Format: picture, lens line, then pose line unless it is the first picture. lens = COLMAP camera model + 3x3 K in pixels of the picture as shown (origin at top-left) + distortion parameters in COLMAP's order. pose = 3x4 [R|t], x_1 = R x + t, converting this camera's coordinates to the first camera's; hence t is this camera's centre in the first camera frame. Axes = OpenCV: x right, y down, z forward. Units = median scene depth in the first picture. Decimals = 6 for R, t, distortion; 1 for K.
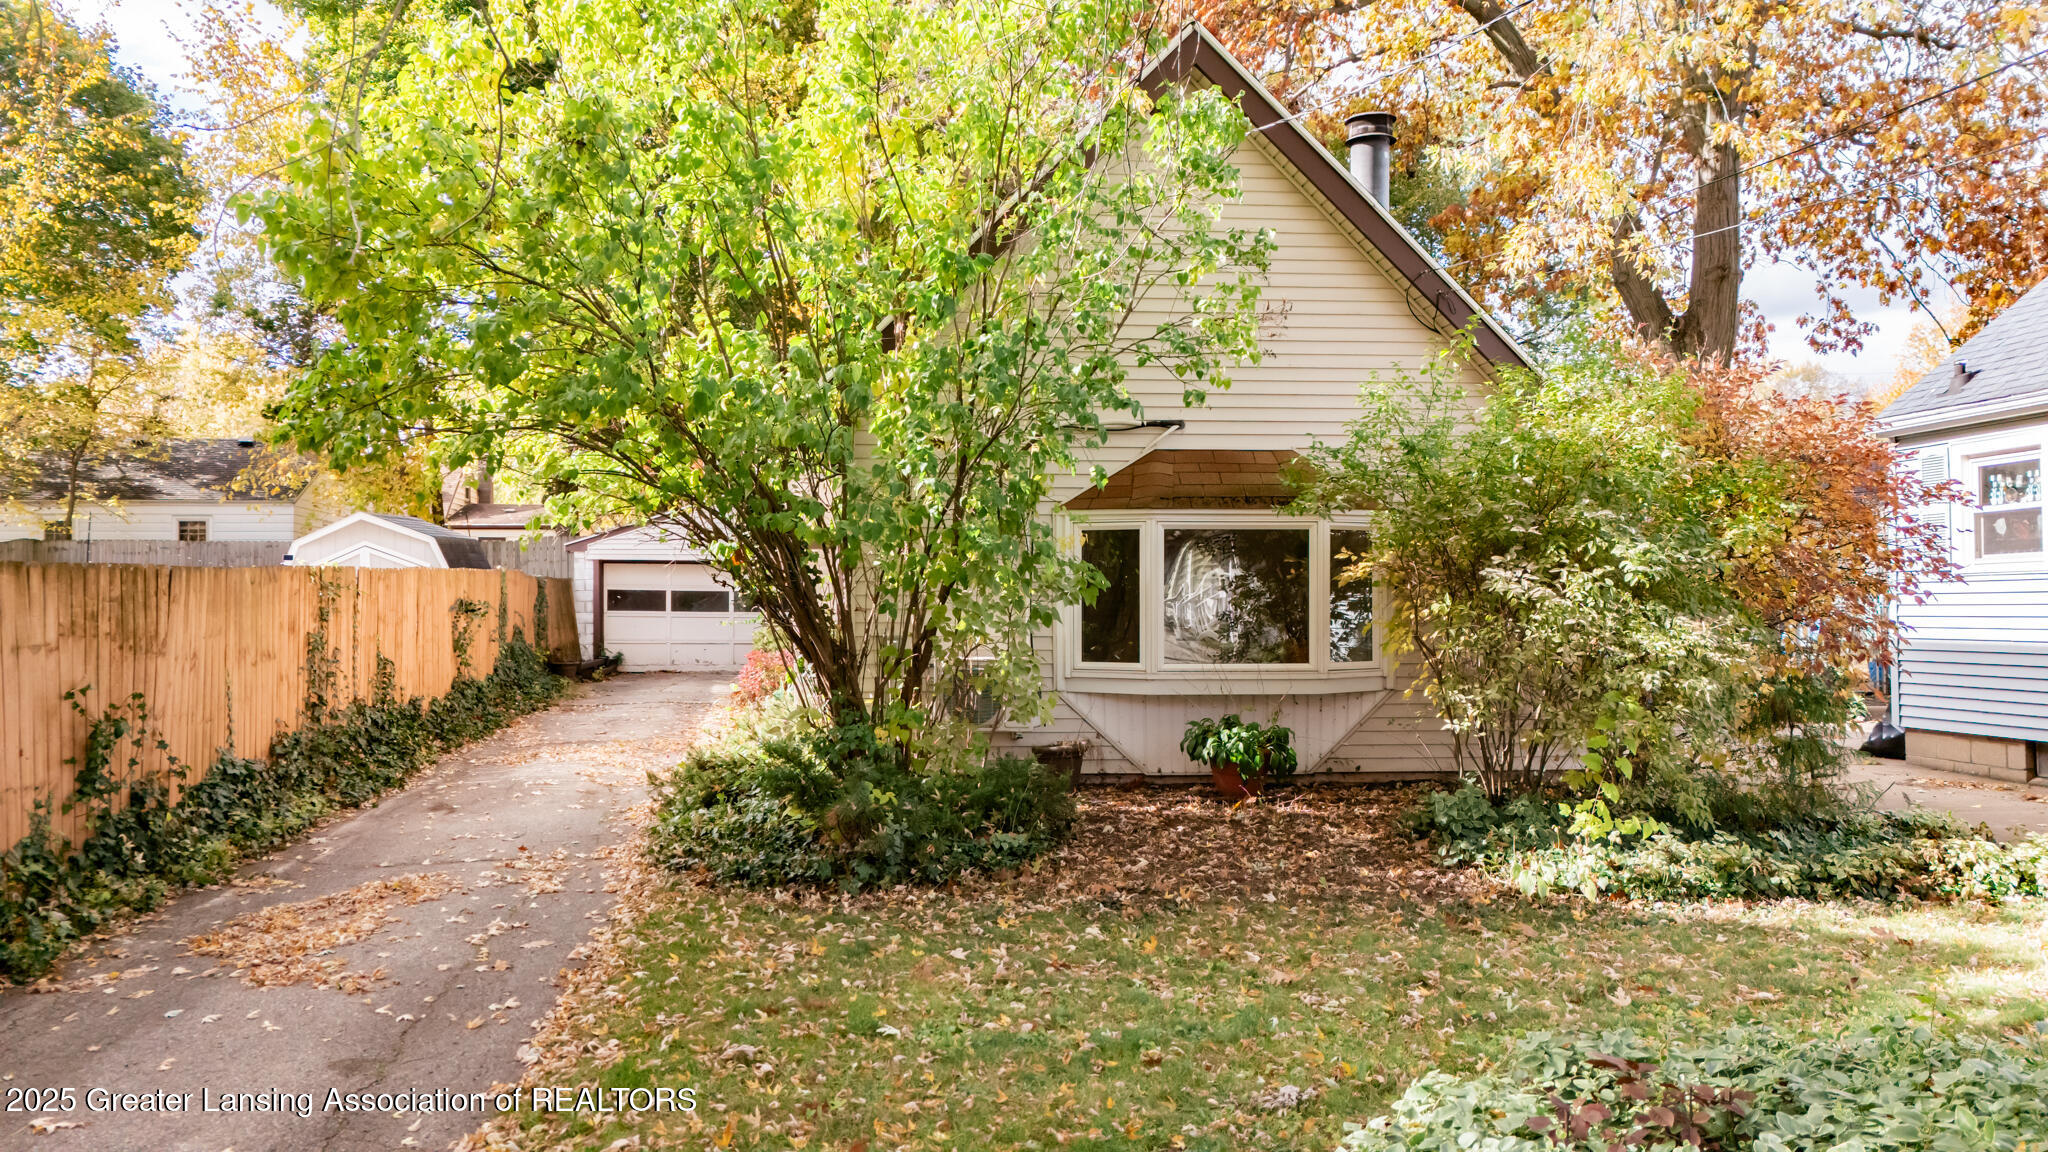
lens RADIAL K [[1511.4, 0, 1014.9], [0, 1511.4, 618.9], [0, 0, 1]] dist [0.008218, -0.004237]
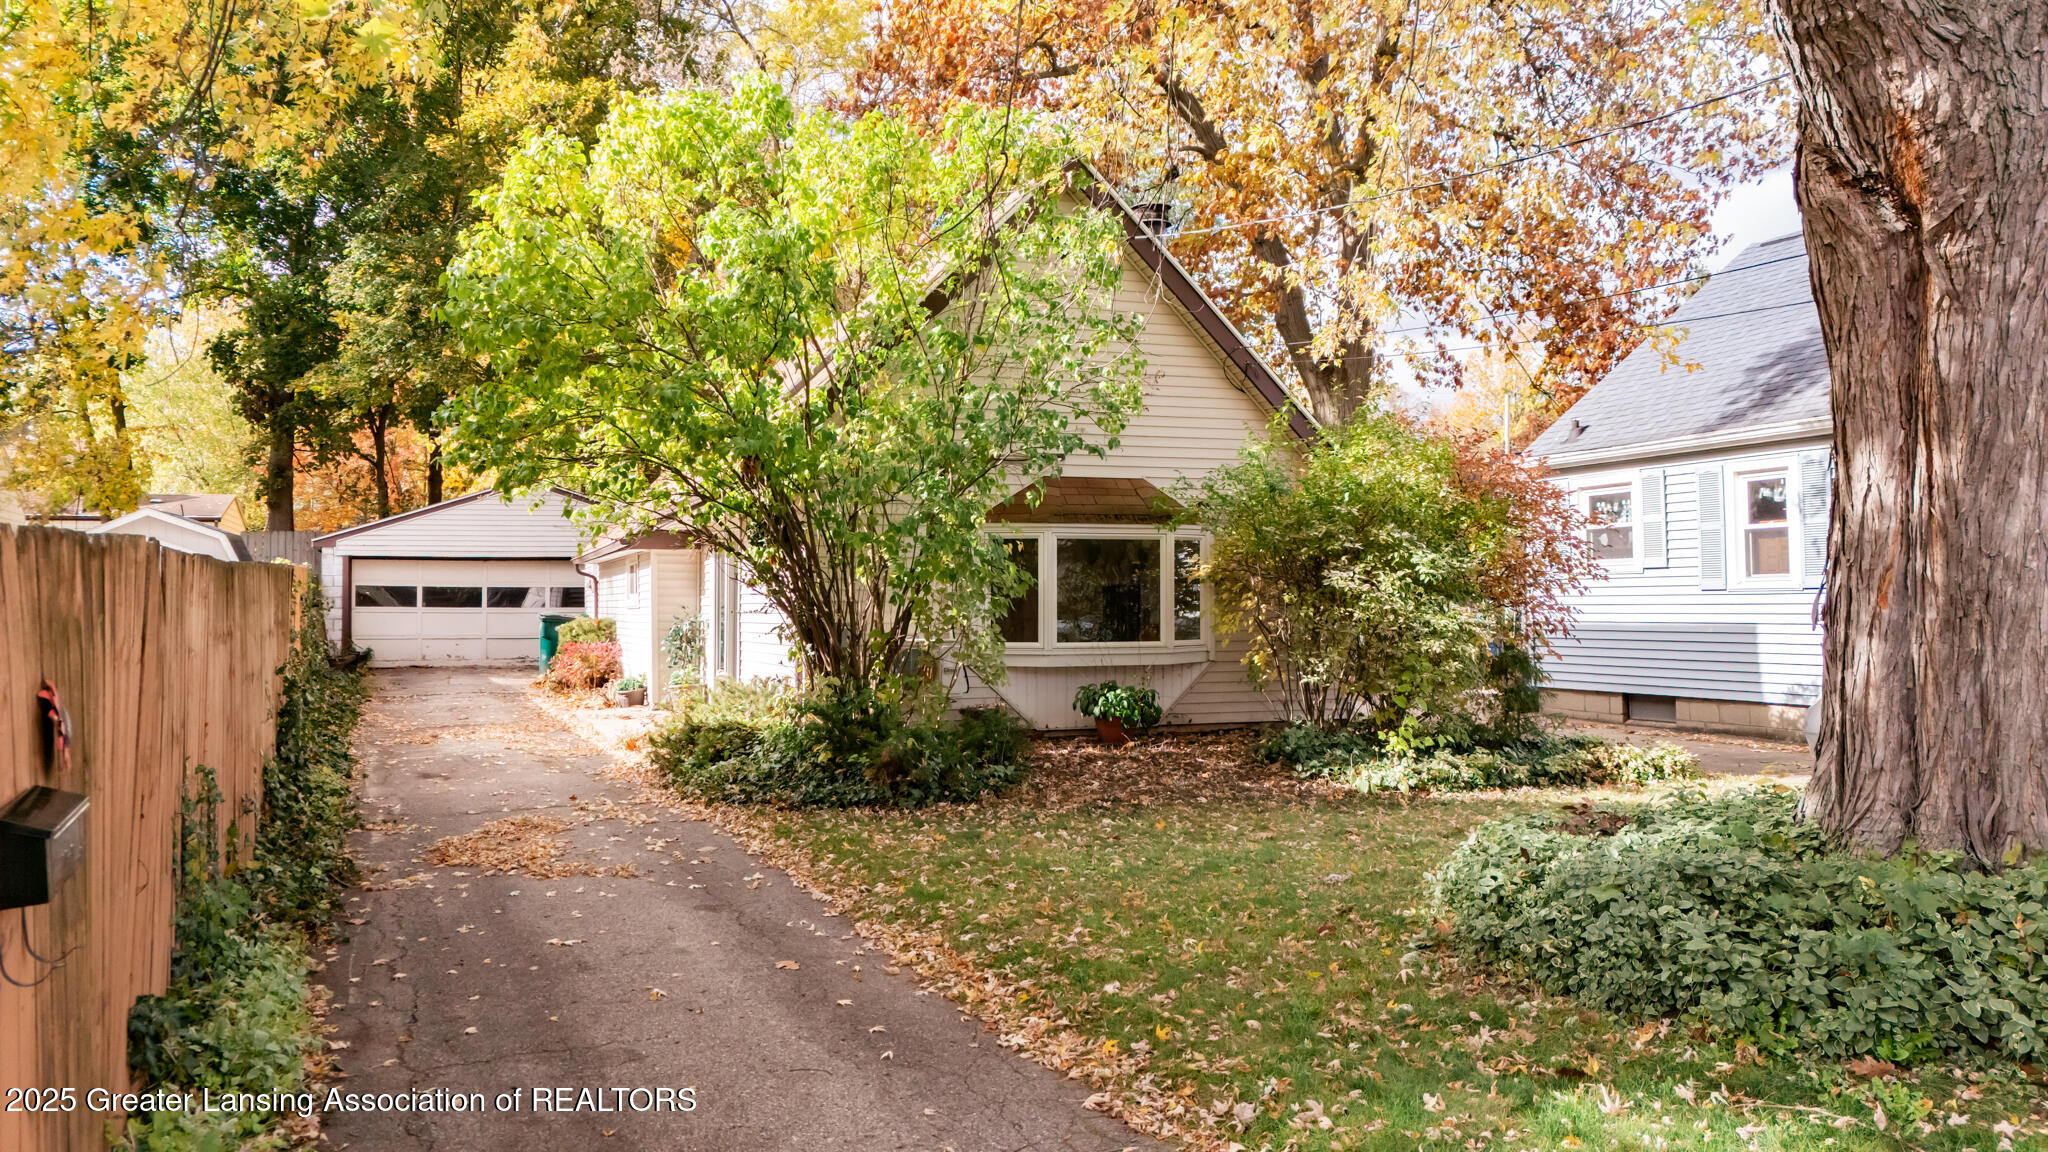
lens RADIAL K [[1511.4, 0, 1014.9], [0, 1511.4, 618.9], [0, 0, 1]] dist [0.008218, -0.004237]
pose [[0.968999, -0.006084, 0.246988, -0.303697], [0.005430, 0.999980, 0.003331, 0.005438], [-0.247004, -0.001886, 0.969013, -0.295419]]
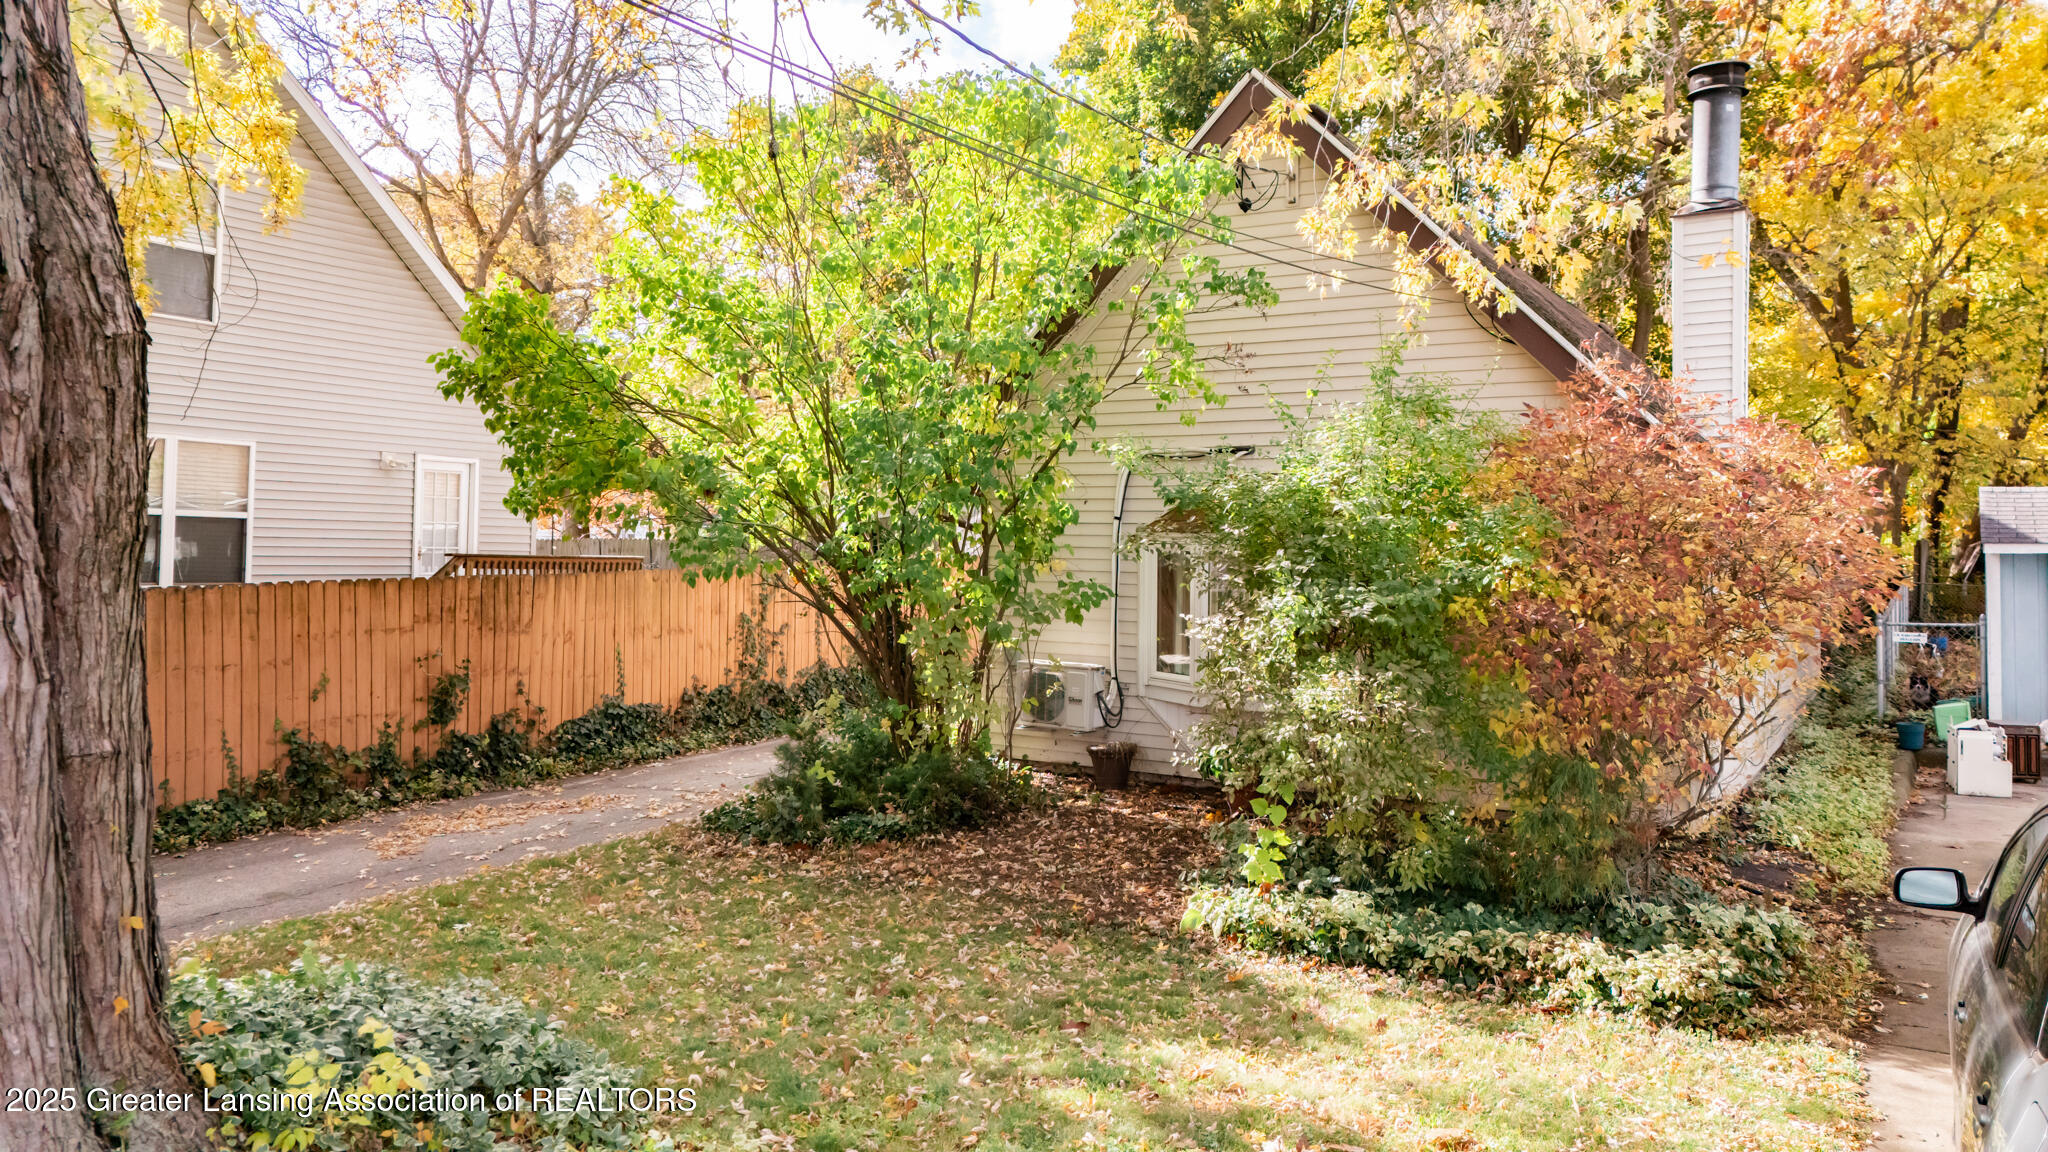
lens RADIAL K [[1511.4, 0, 1014.9], [0, 1511.4, 618.9], [0, 0, 1]] dist [0.008218, -0.004237]
pose [[0.821689, 0.042427, -0.568355, 0.763510], [-0.017733, 0.998646, 0.048911, -0.077762], [0.569660, -0.030111, 0.821329, 0.037295]]
